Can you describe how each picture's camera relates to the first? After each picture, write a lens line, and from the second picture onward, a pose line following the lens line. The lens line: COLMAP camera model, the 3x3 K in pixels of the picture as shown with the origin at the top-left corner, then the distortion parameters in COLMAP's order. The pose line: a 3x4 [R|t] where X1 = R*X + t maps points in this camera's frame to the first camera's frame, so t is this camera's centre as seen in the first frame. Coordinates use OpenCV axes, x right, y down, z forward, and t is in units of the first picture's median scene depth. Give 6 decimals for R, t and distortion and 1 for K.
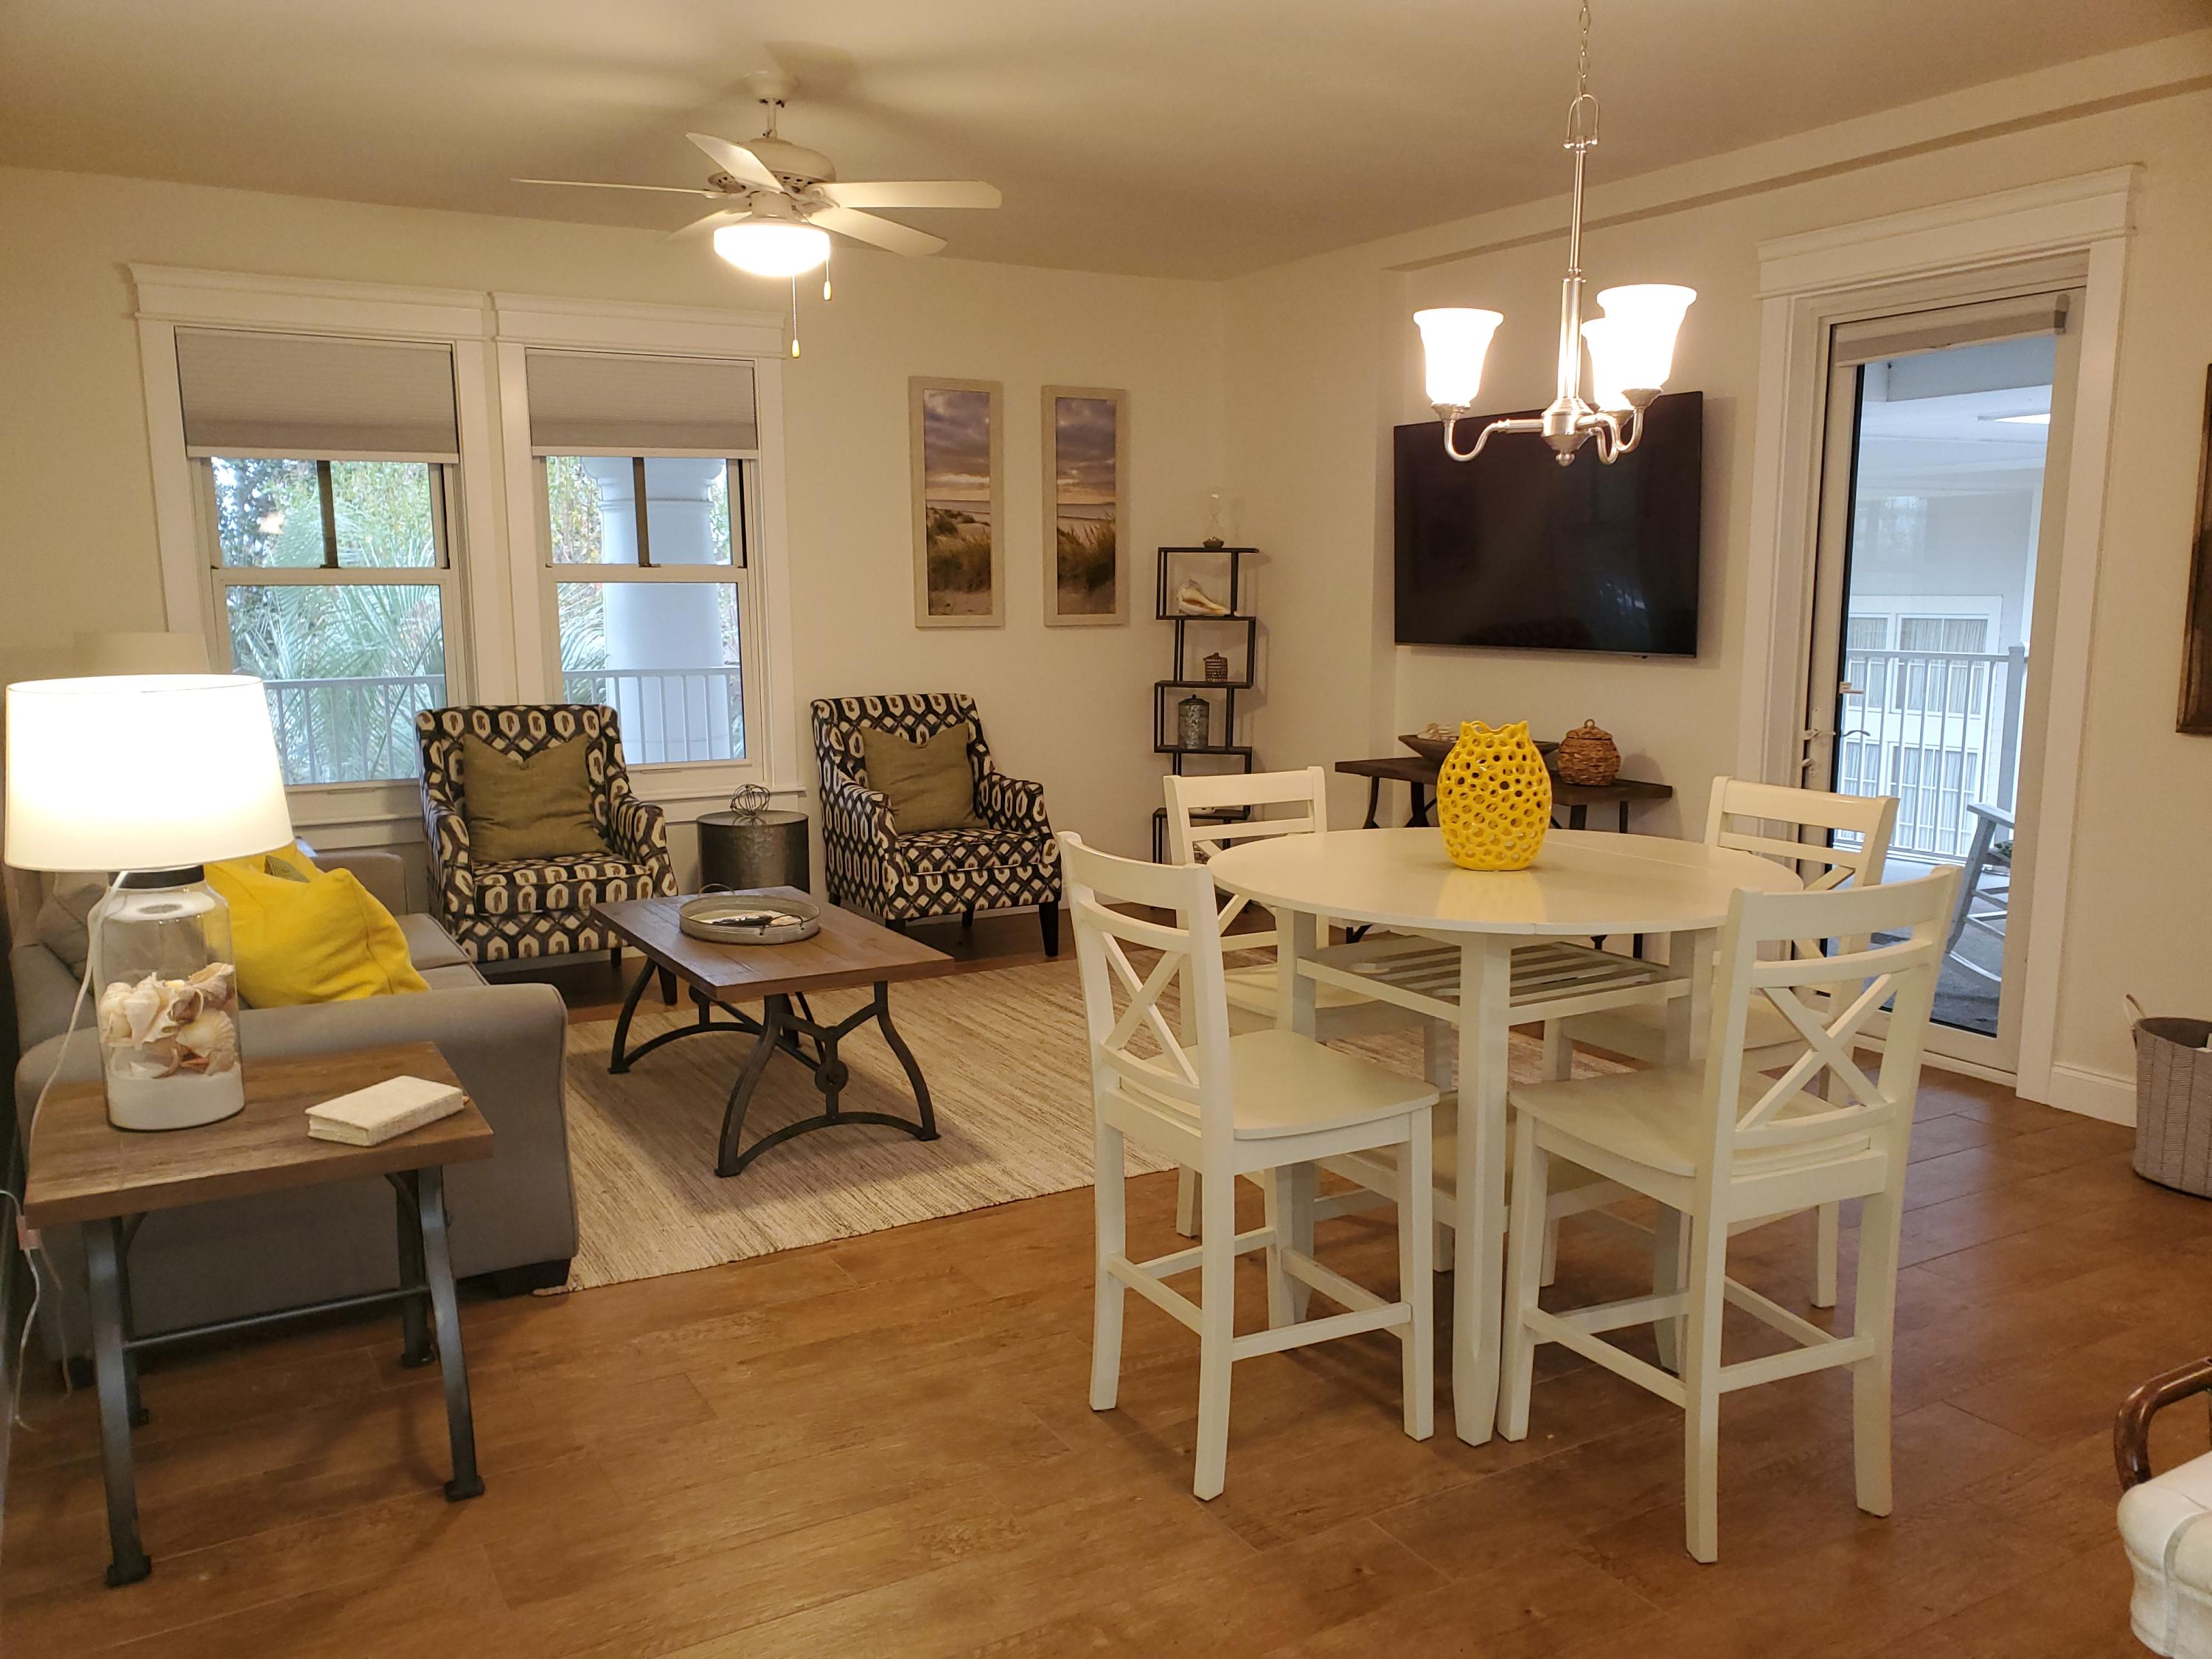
lens RADIAL K [[1678.7, 0, 1095.1], [0, 1678.7, 949.9], [0, 0, 1]] dist [0.044566, -0.002627]
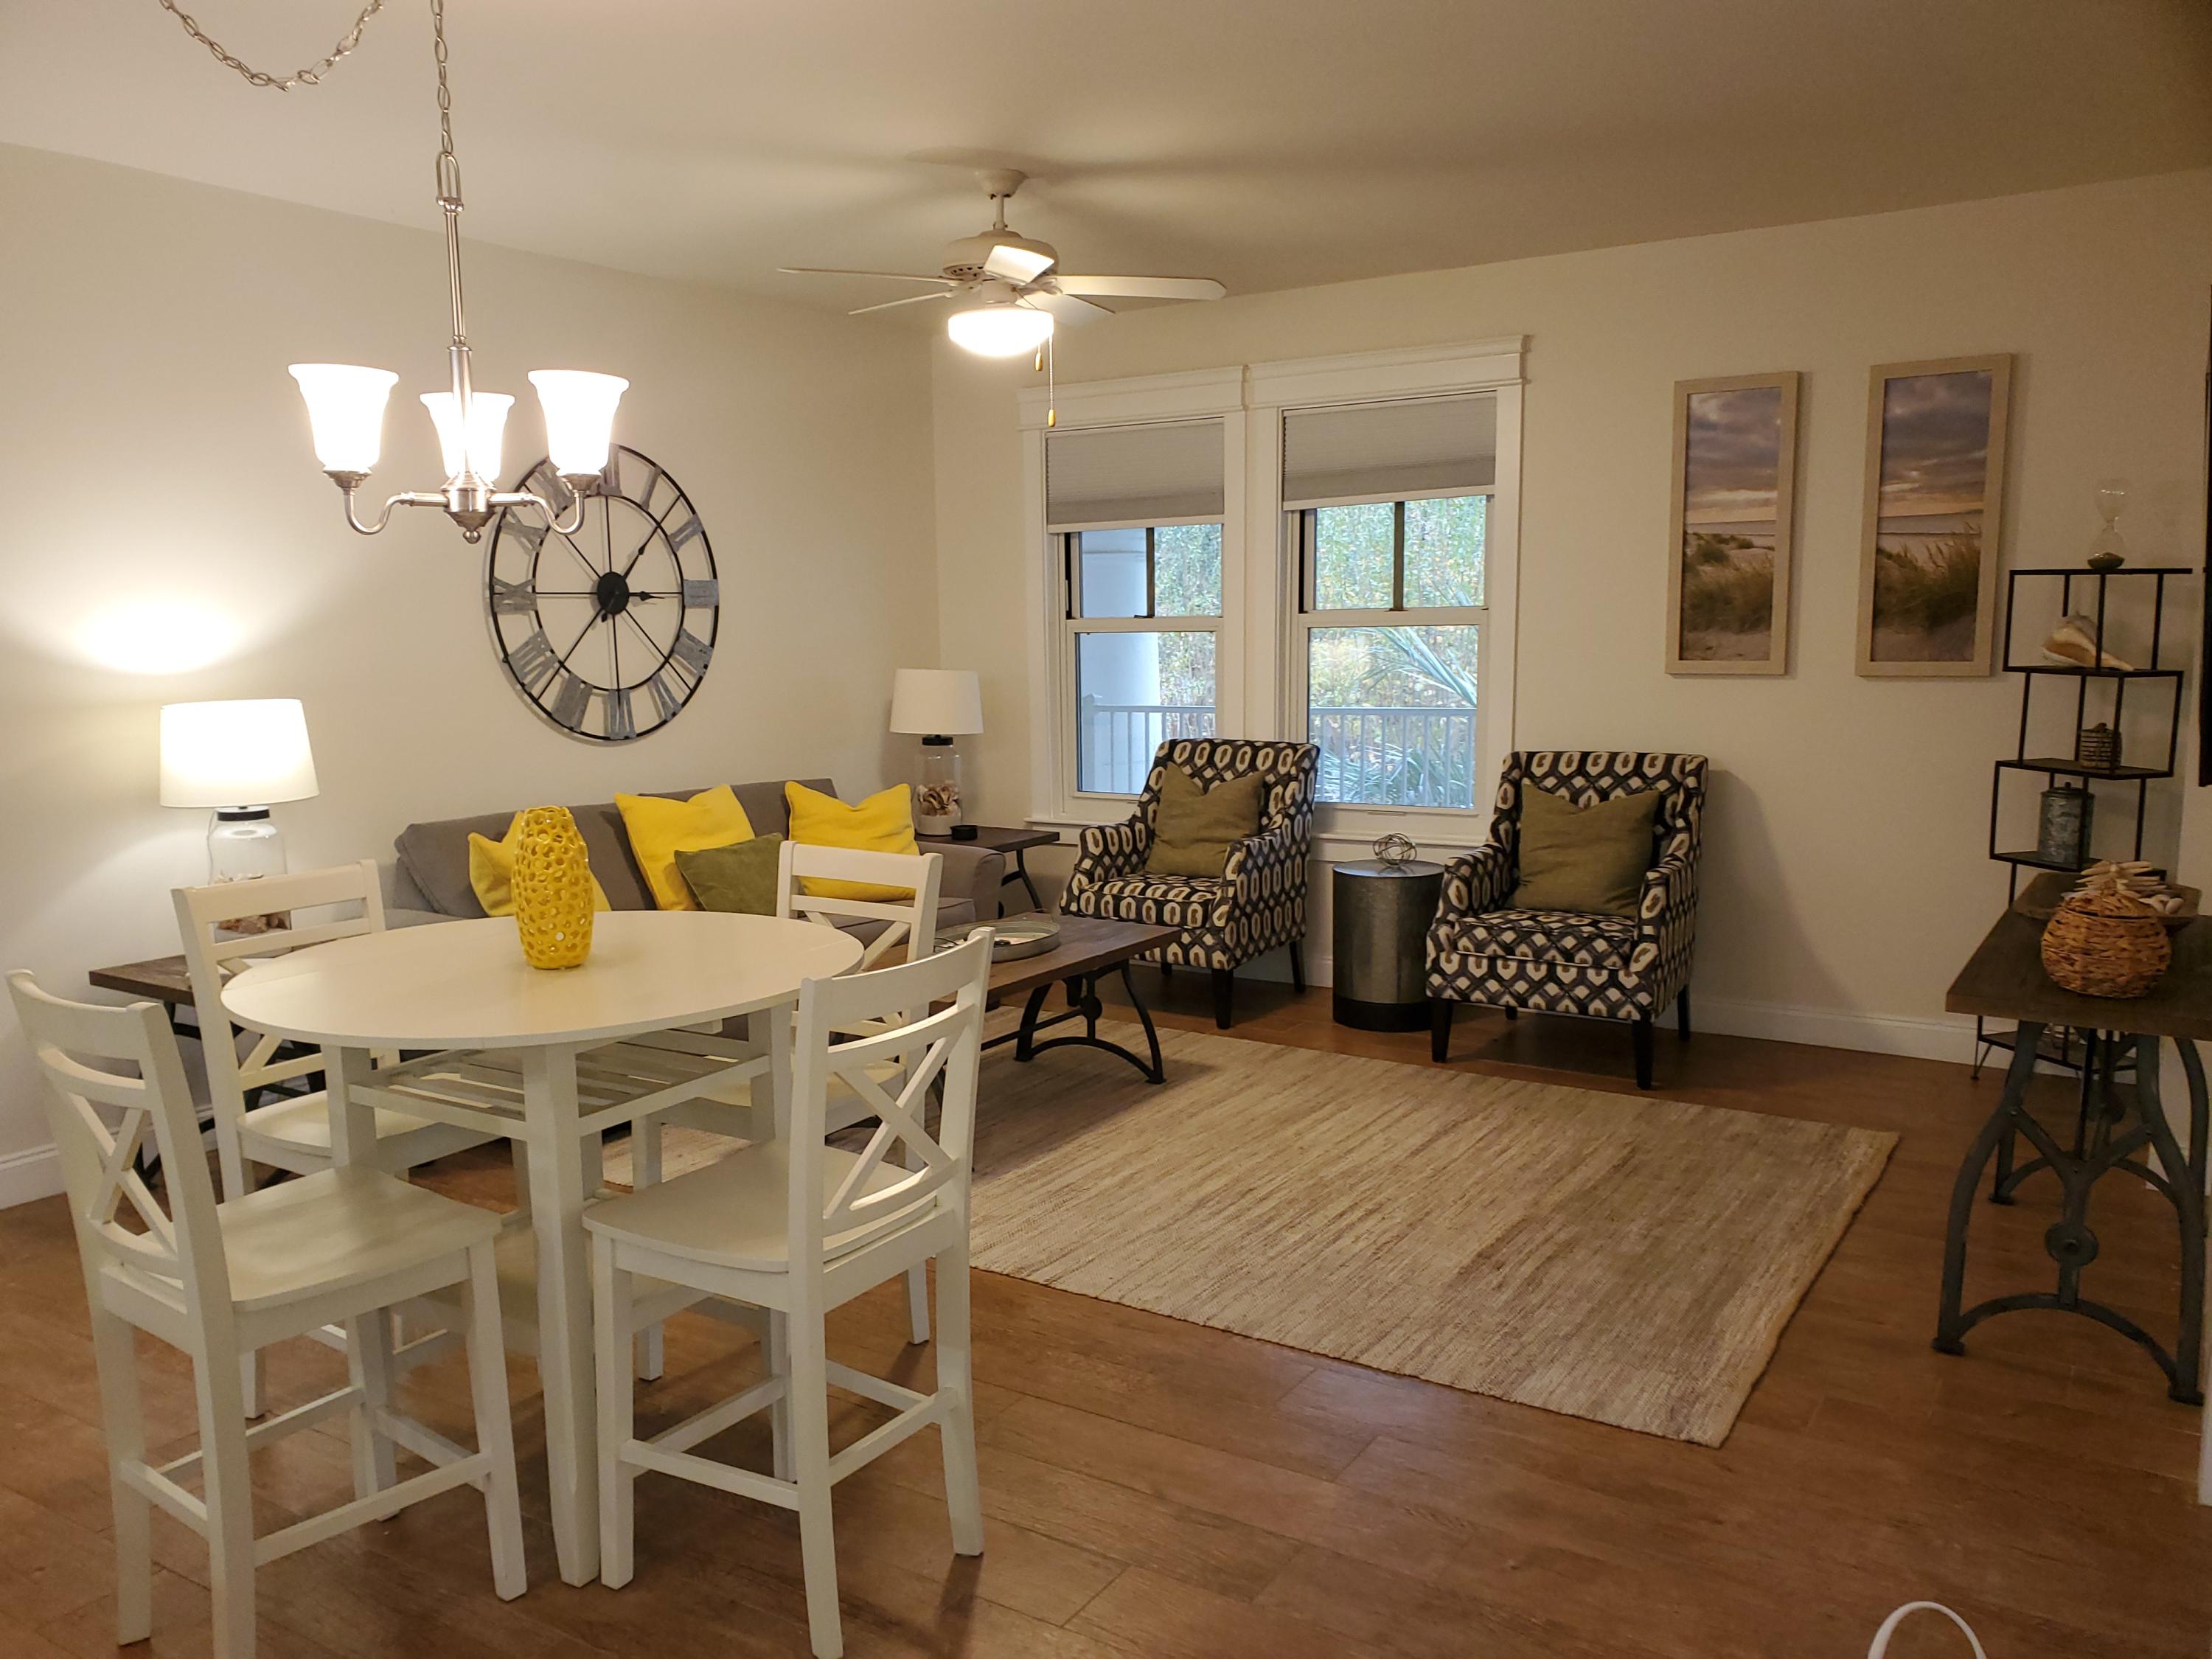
lens RADIAL K [[1730.0, 0, 1101.5], [0, 1730.0, 887.8], [0, 0, 1]] dist [0.011130, -0.009545]
pose [[0.449264, 0.135813, -0.883016, 0.563981], [-0.178194, 0.982140, 0.060397, -0.092477], [0.875448, 0.130213, 0.465441, 0.378684]]
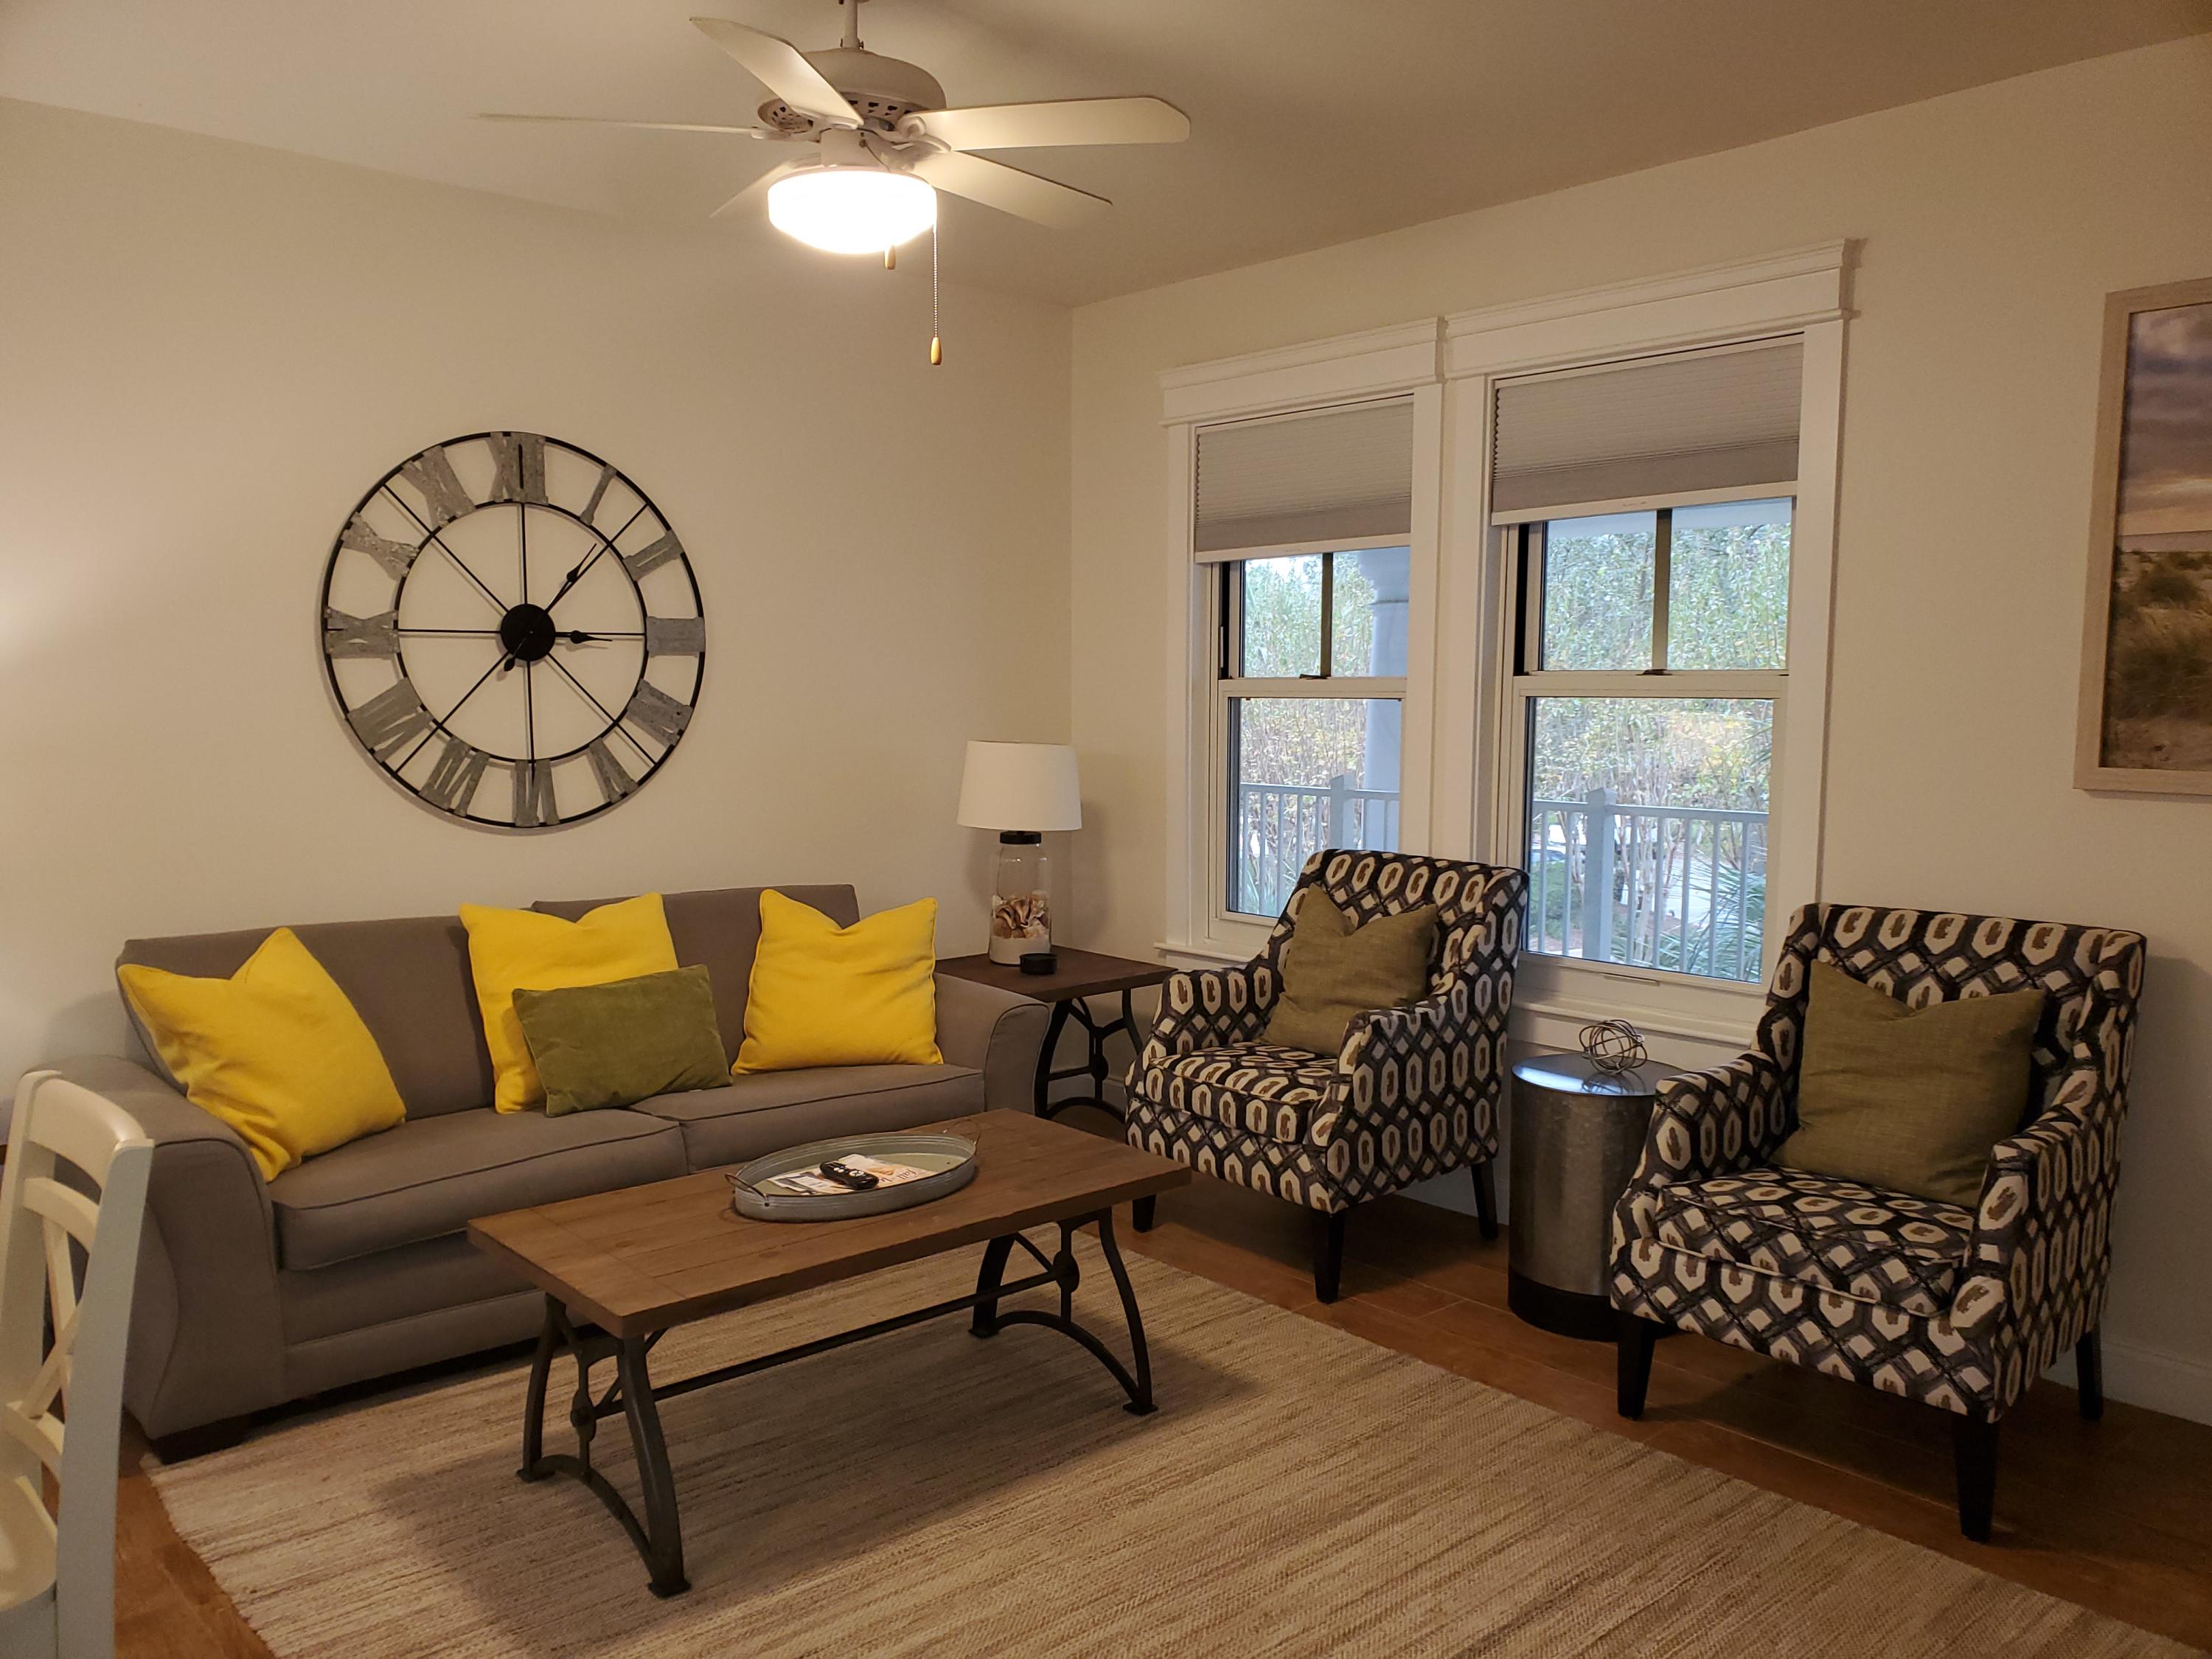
lens RADIAL K [[1734.6, 0, 1159.8], [0, 1734.6, 874.8], [0, 0, 1]] dist [-0.055193, 0.116394]
pose [[0.207409, 0.114063, -0.971582, 0.347036], [-0.213477, 0.974520, 0.068835, -0.149723], [0.954677, 0.193134, 0.226474, 0.654009]]
